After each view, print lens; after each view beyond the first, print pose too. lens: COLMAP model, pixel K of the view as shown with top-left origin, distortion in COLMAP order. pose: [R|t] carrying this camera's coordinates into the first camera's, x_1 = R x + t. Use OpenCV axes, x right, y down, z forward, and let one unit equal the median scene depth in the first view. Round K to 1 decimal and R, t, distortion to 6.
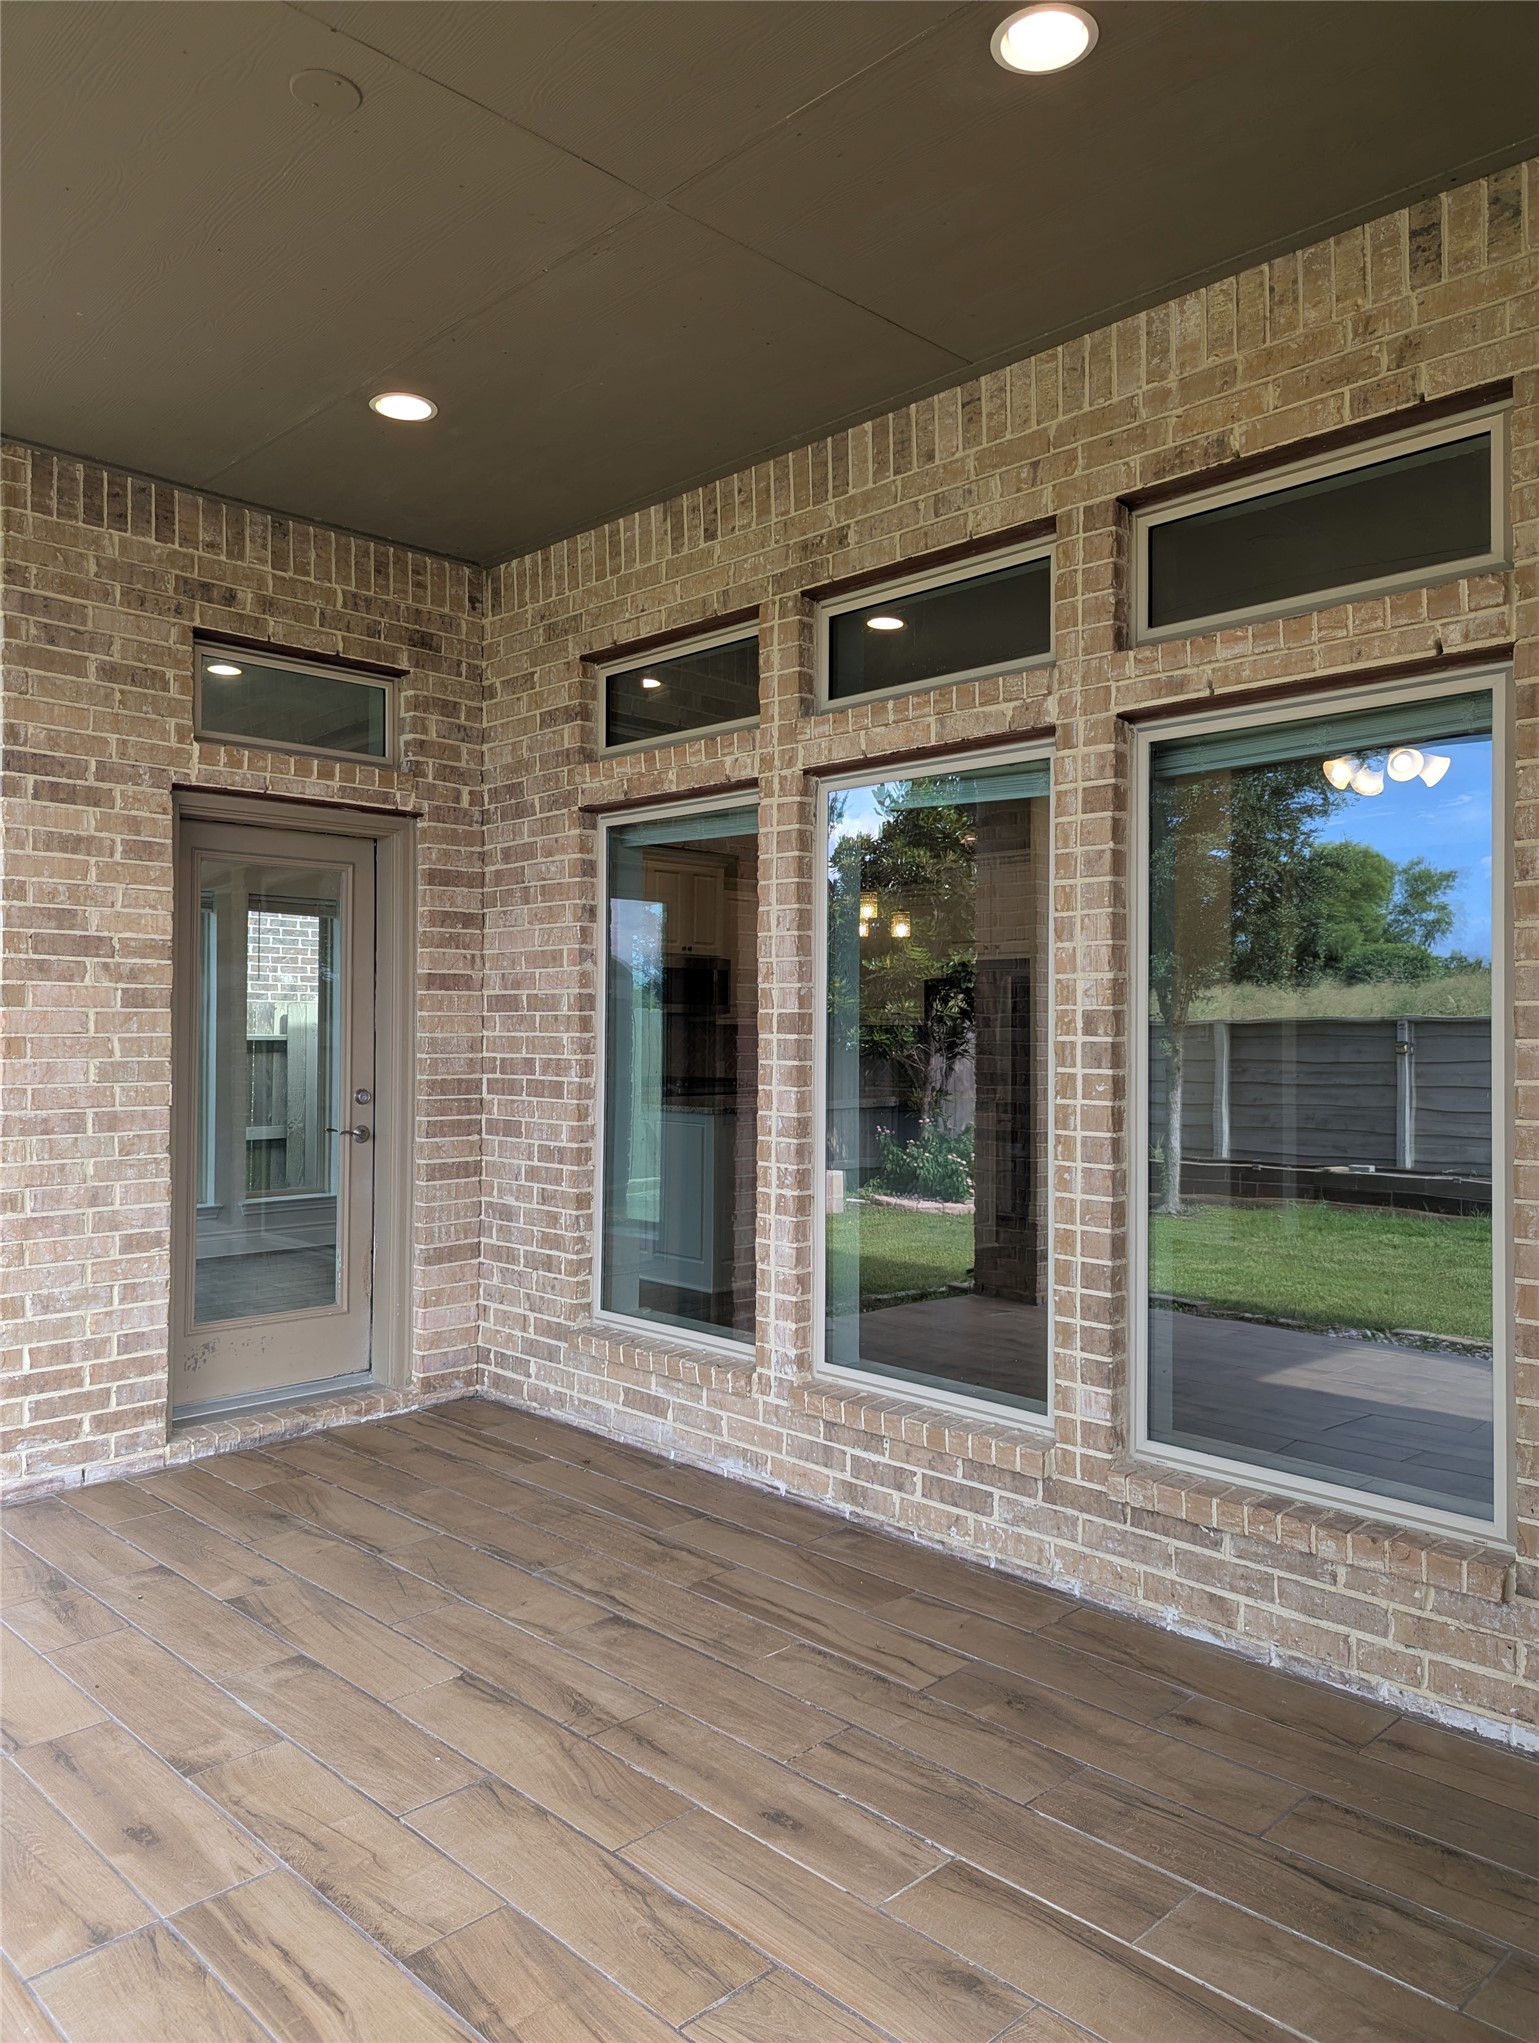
lens RADIAL K [[1450.3, 0, 757.6], [0, 1450.3, 1011.6], [0, 0, 1]] dist [0.055341, -0.051339]
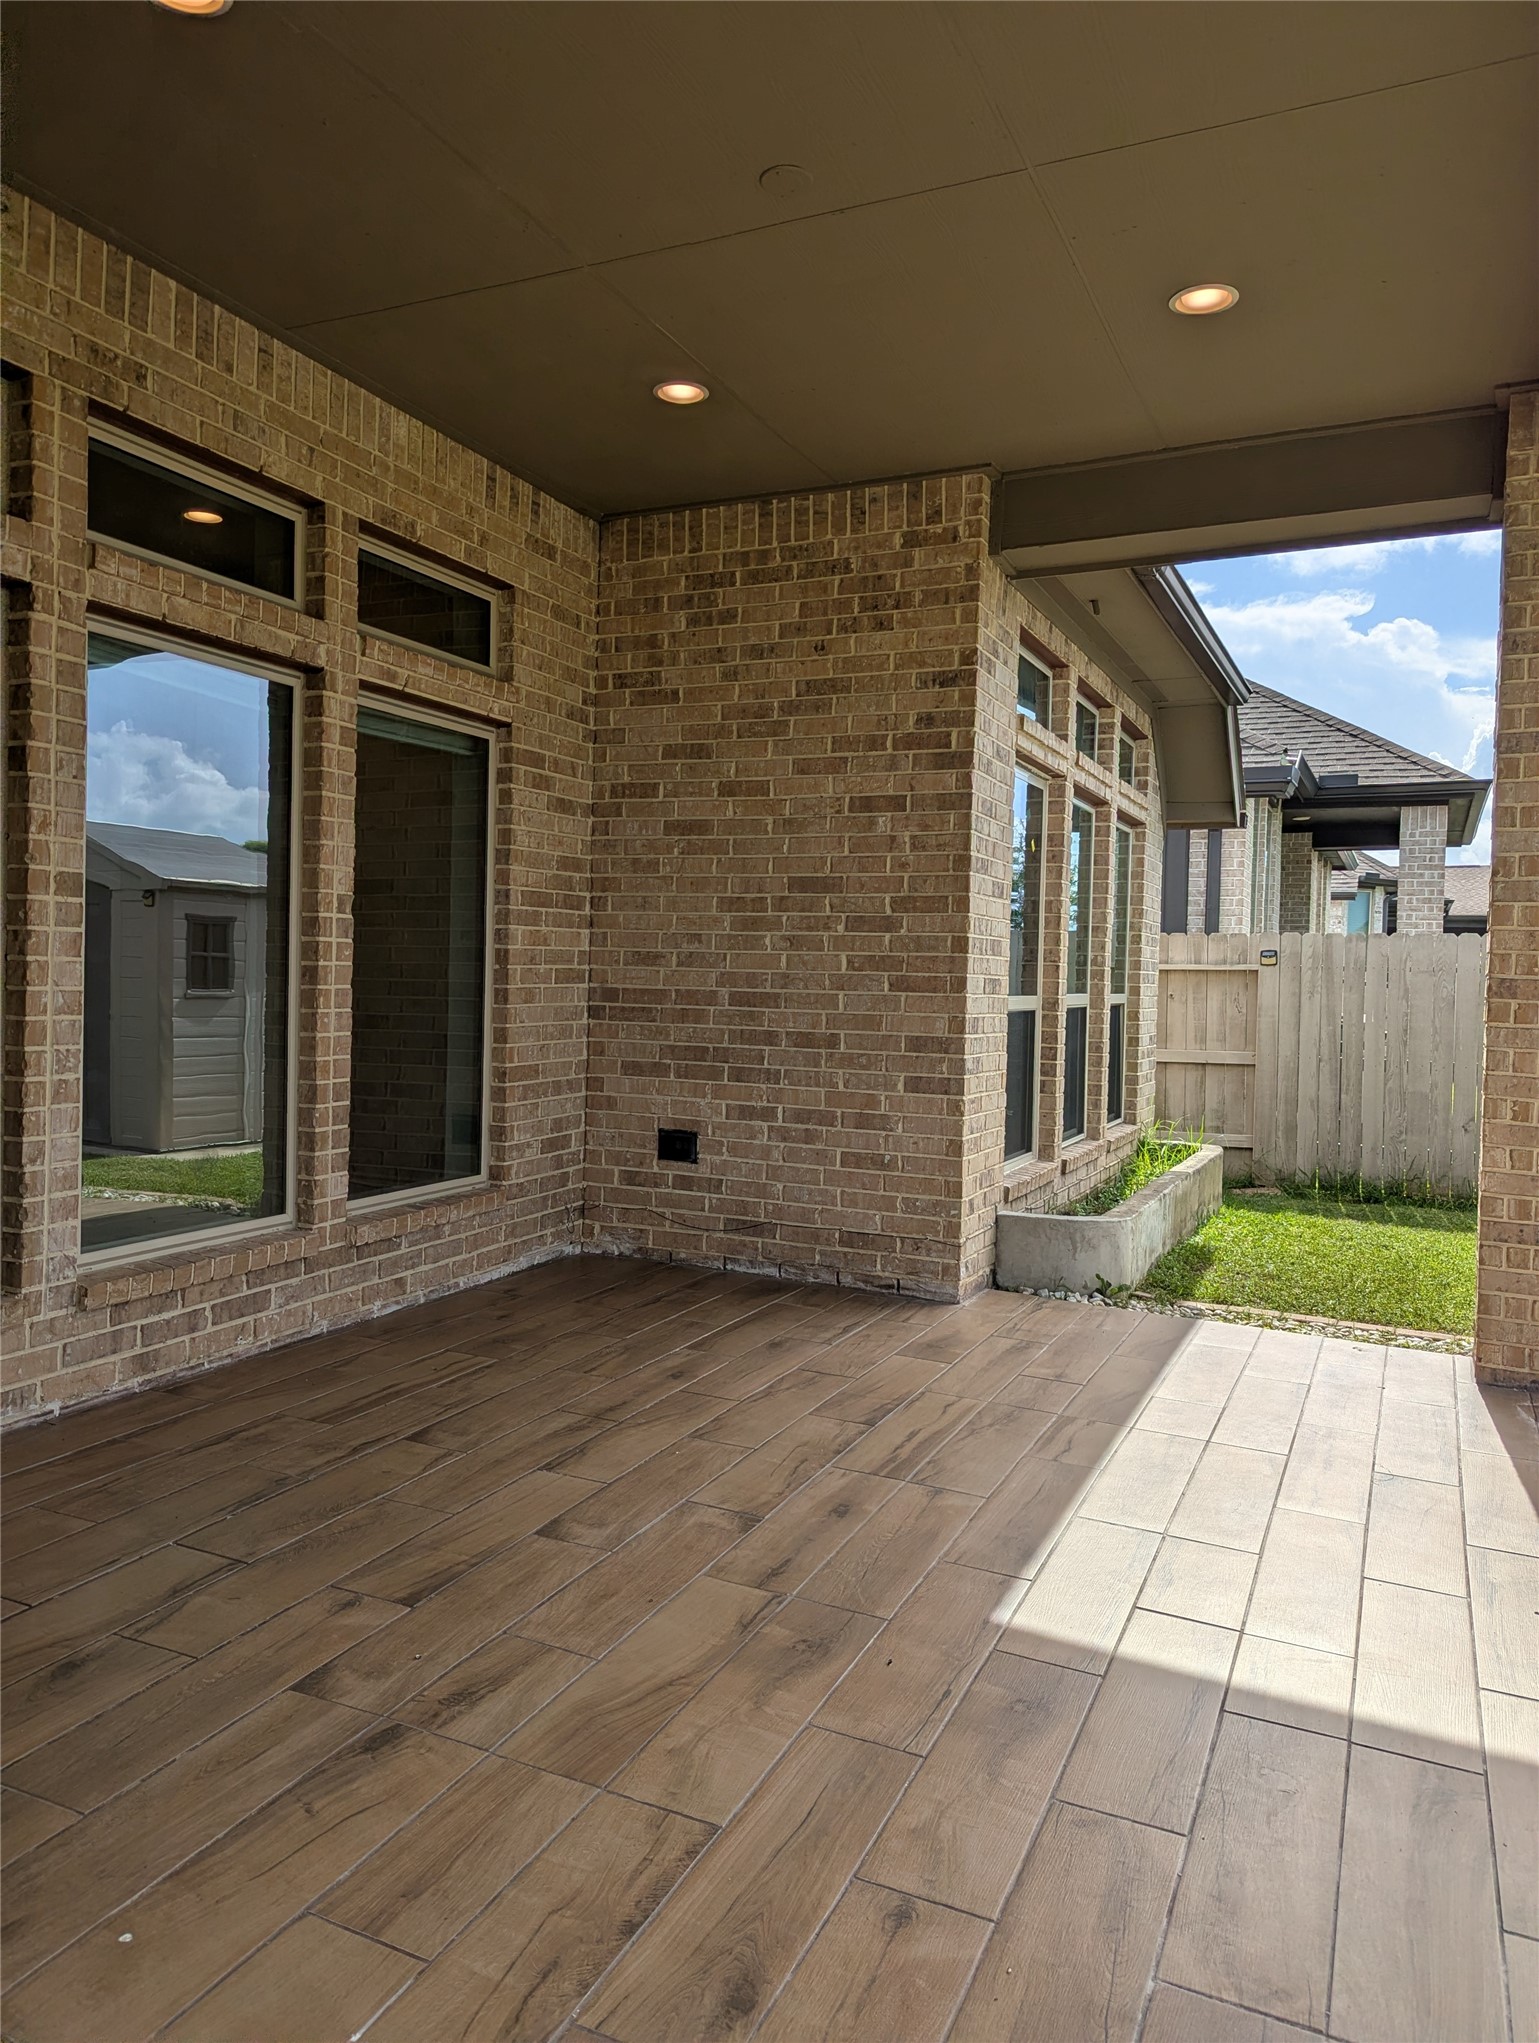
lens RADIAL K [[1450.3, 0, 746.2], [0, 1450.3, 998.5], [0, 0, 1]] dist [0.055341, -0.051339]
pose [[-0.357310, -0.033990, 0.933367, -0.946642], [-0.037780, 0.999046, 0.021920, 0.041753], [-0.933221, -0.027430, -0.358253, 0.923482]]
